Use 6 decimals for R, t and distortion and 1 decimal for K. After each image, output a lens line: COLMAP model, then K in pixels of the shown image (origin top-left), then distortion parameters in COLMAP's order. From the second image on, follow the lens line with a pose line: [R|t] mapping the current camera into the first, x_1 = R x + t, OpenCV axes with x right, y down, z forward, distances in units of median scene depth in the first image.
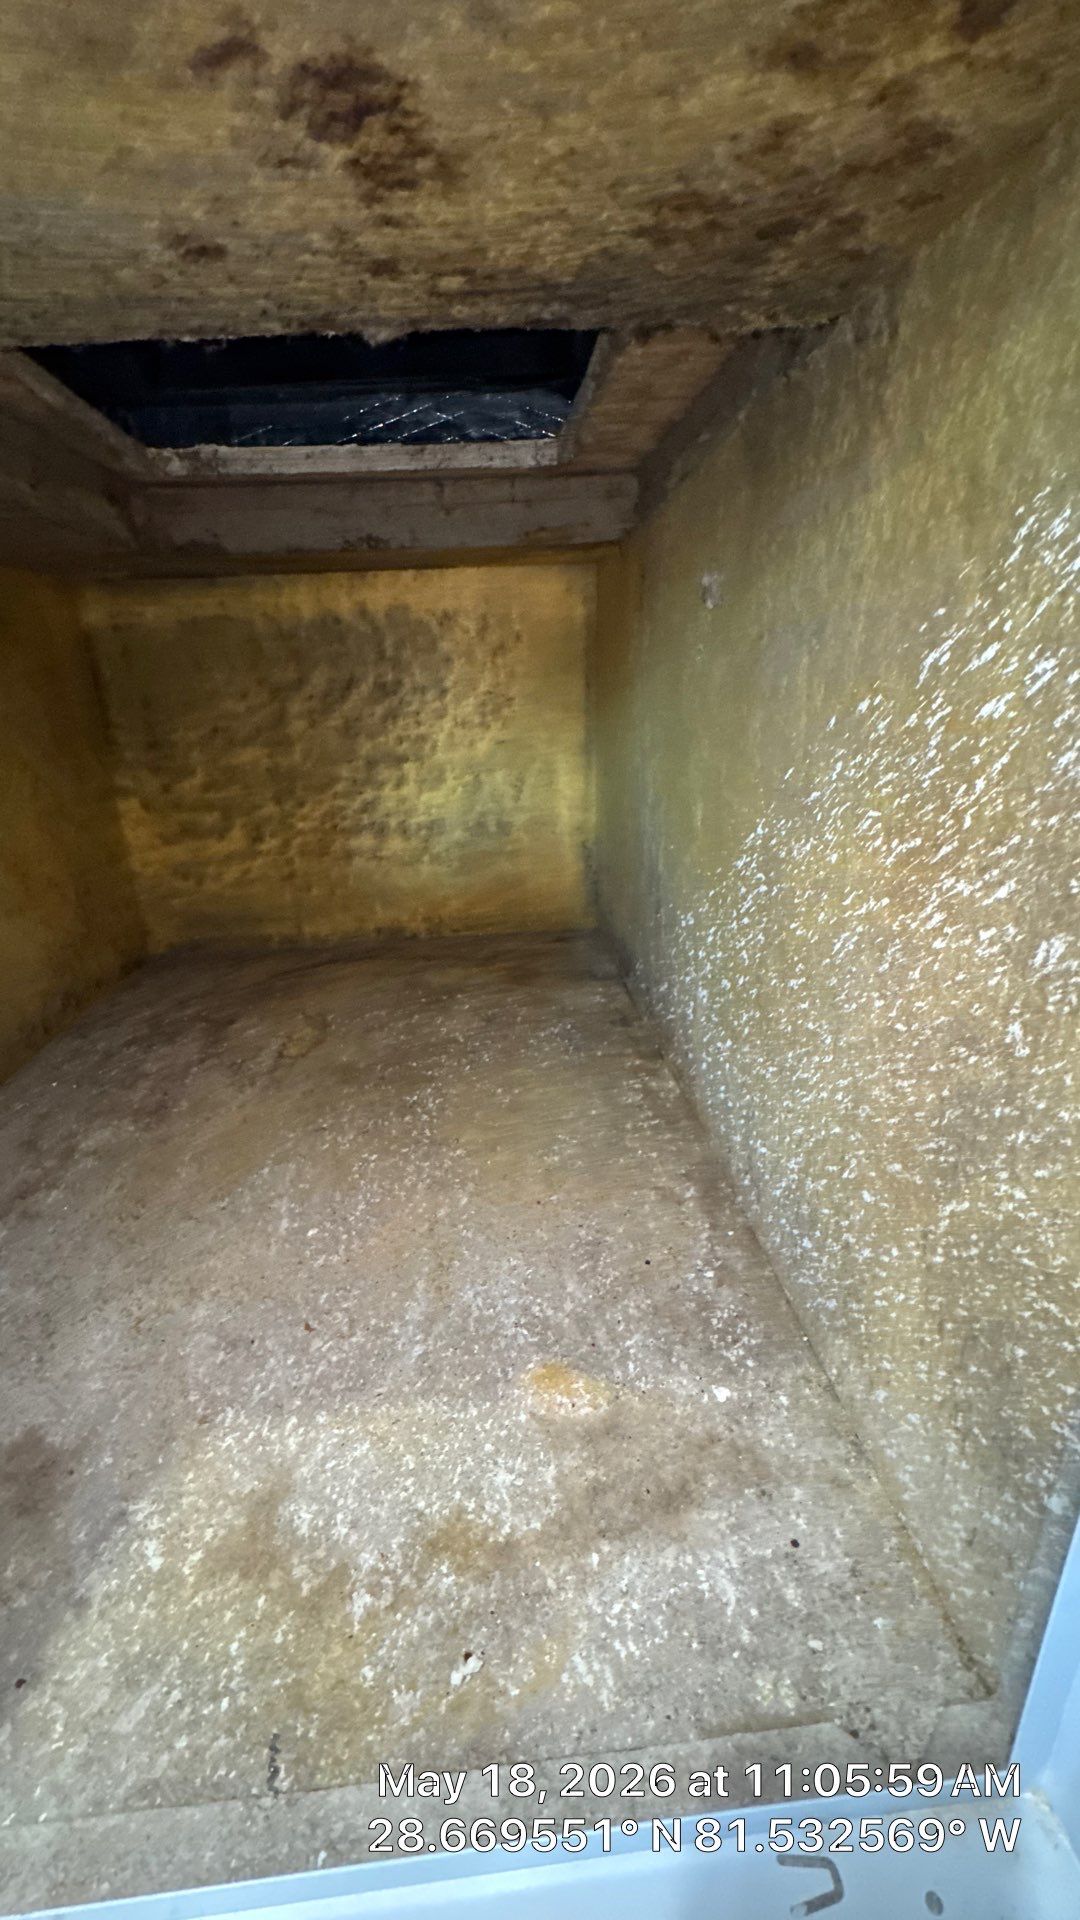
lens RADIAL K [[768.4, 0, 540.9], [0, 768.4, 959.4], [0, 0, 1]] dist [-0.003145, 0.000456]
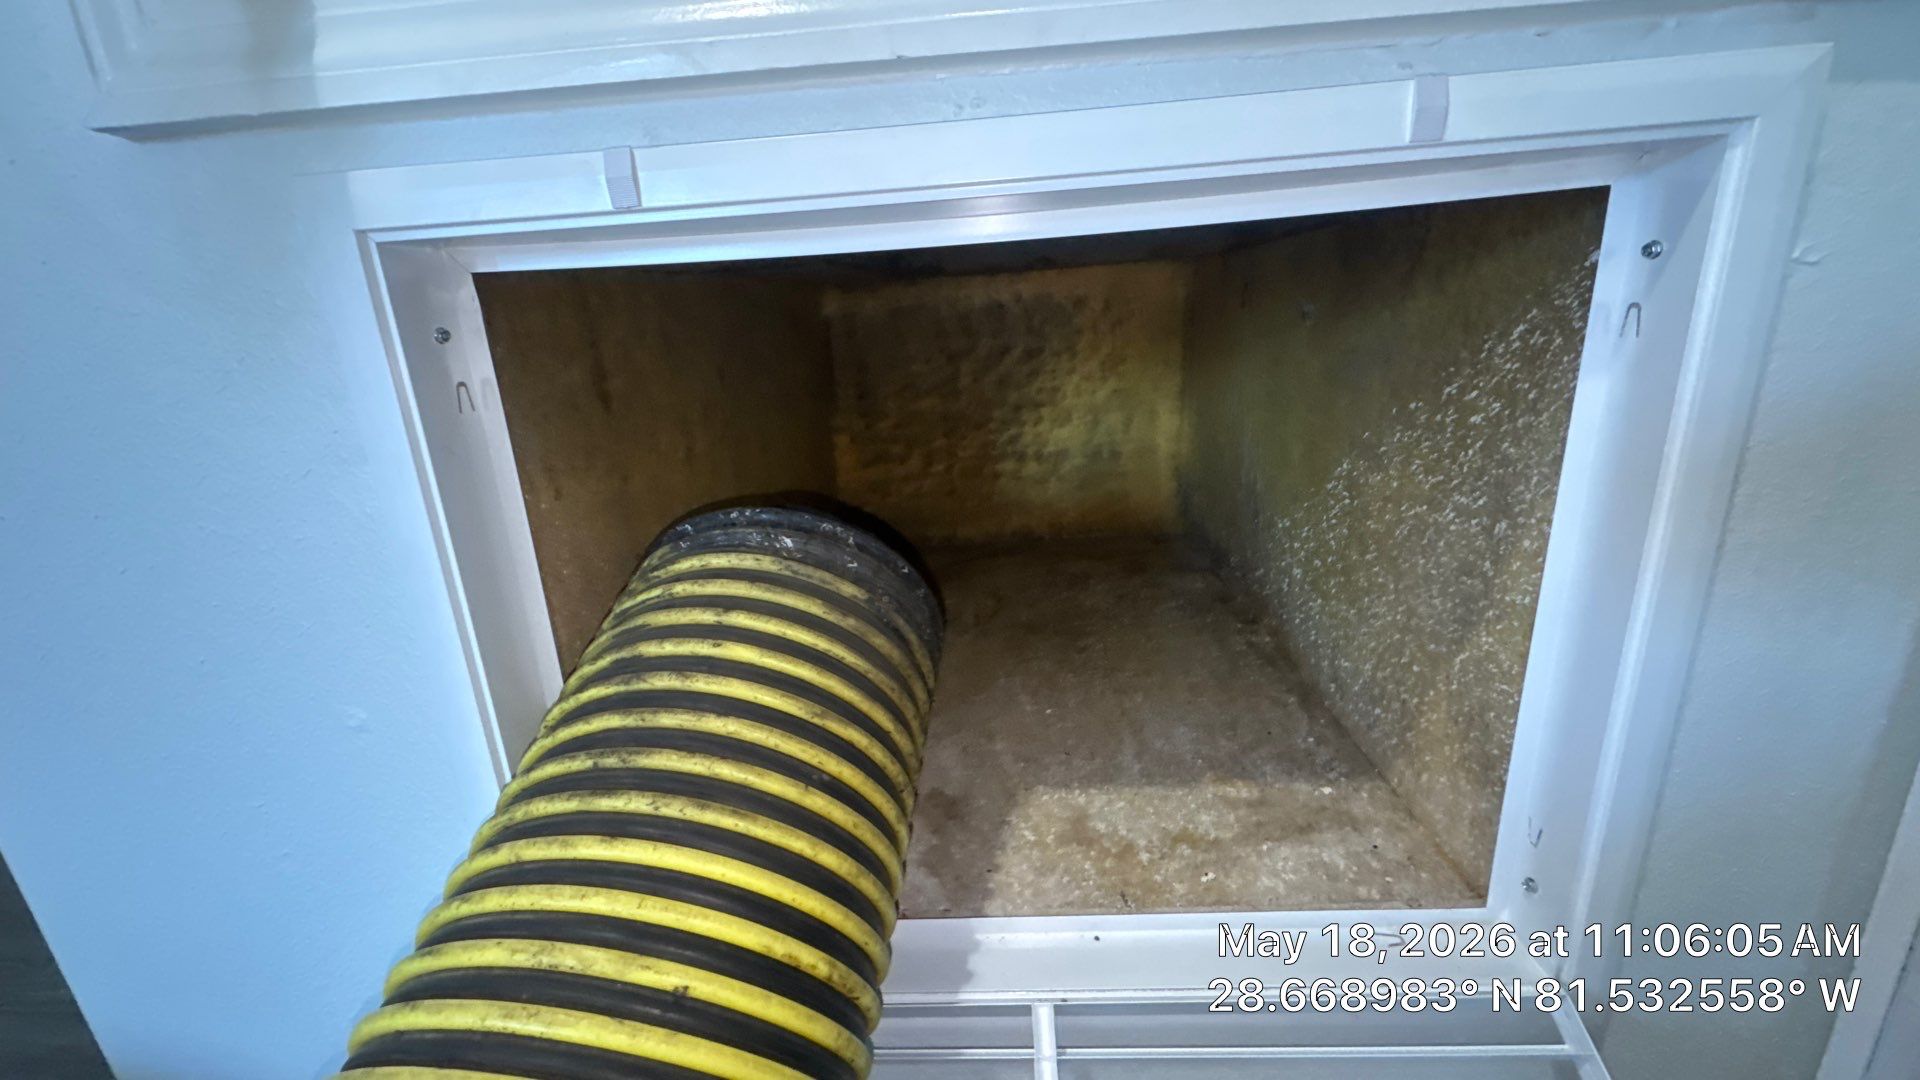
lens RADIAL K [[768.4, 0, 955.3], [0, 768.4, 540.5], [0, 0, 1]] dist [-0.003145, 0.000456]
pose [[0.990490, 0.014583, -0.136811, -0.318288], [-0.020622, 0.998870, -0.042827, 0.079852], [0.136032, 0.045241, 0.989671, -0.744298]]
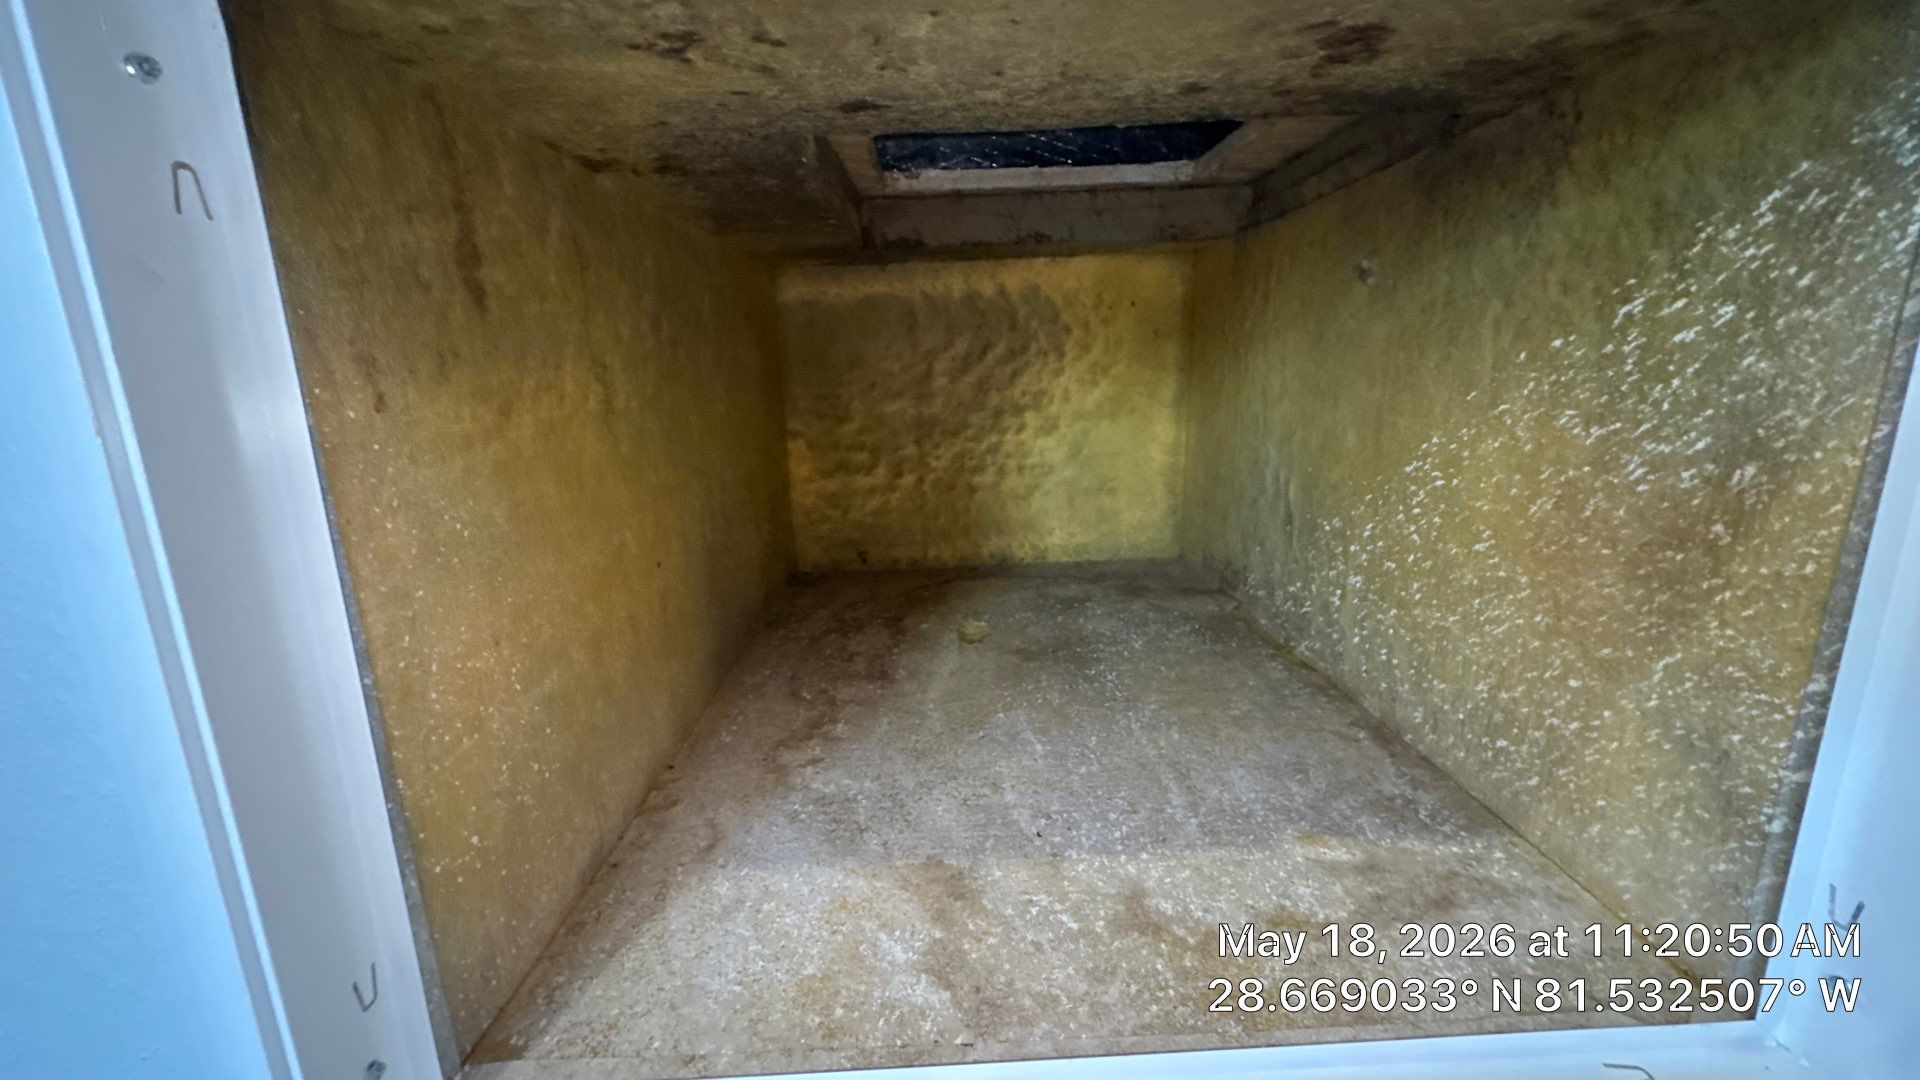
lens RADIAL K [[768.4, 0, 957.7], [0, 768.4, 541.5], [0, 0, 1]] dist [-0.003145, 0.000456]
pose [[0.997970, 0.016042, -0.061638, -0.466238], [-0.023000, 0.993226, -0.113897, 0.181061], [0.059393, 0.115083, 0.991579, -0.366220]]
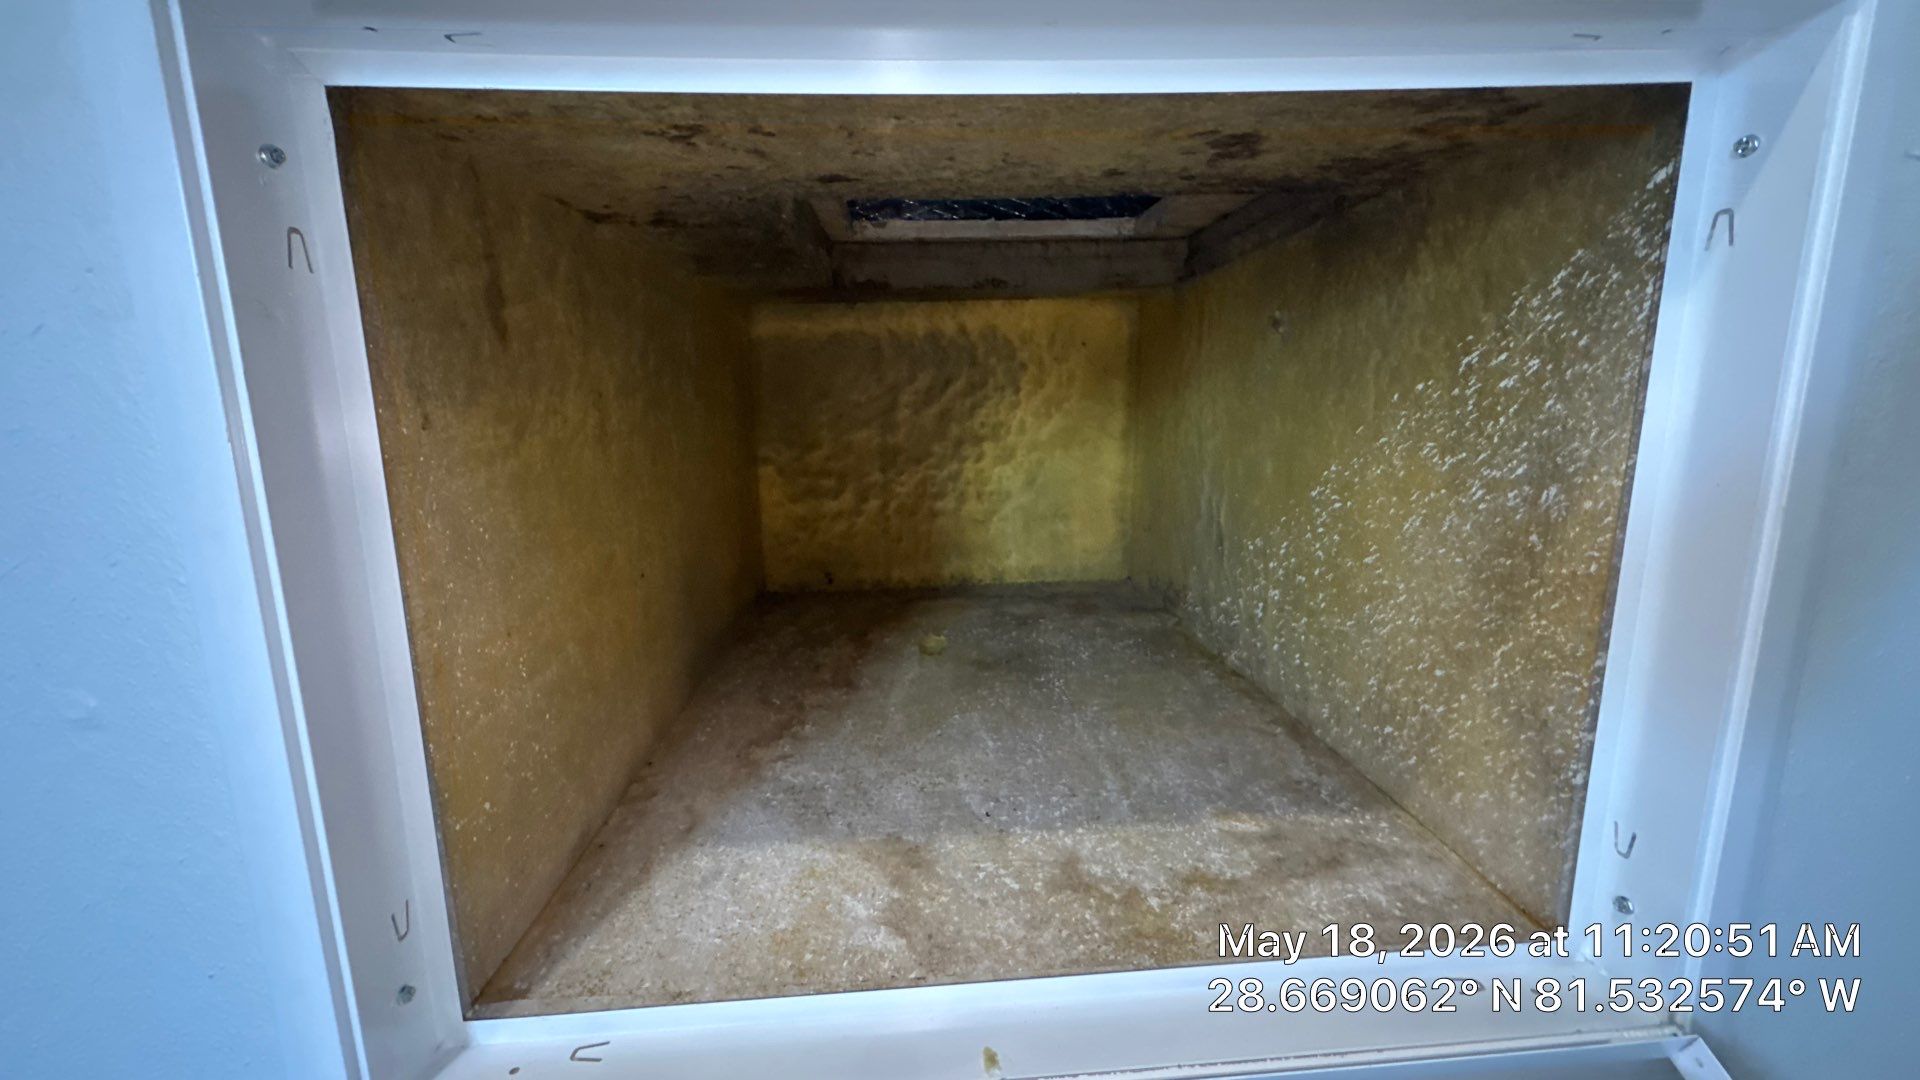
lens RADIAL K [[768.4, 0, 957.3], [0, 768.4, 541.2], [0, 0, 1]] dist [-0.003145, 0.000456]
pose [[0.999643, 0.019849, -0.017904, -0.444320], [-0.022400, 0.987519, -0.155899, 0.235944], [0.014586, 0.156244, 0.987611, -0.521052]]
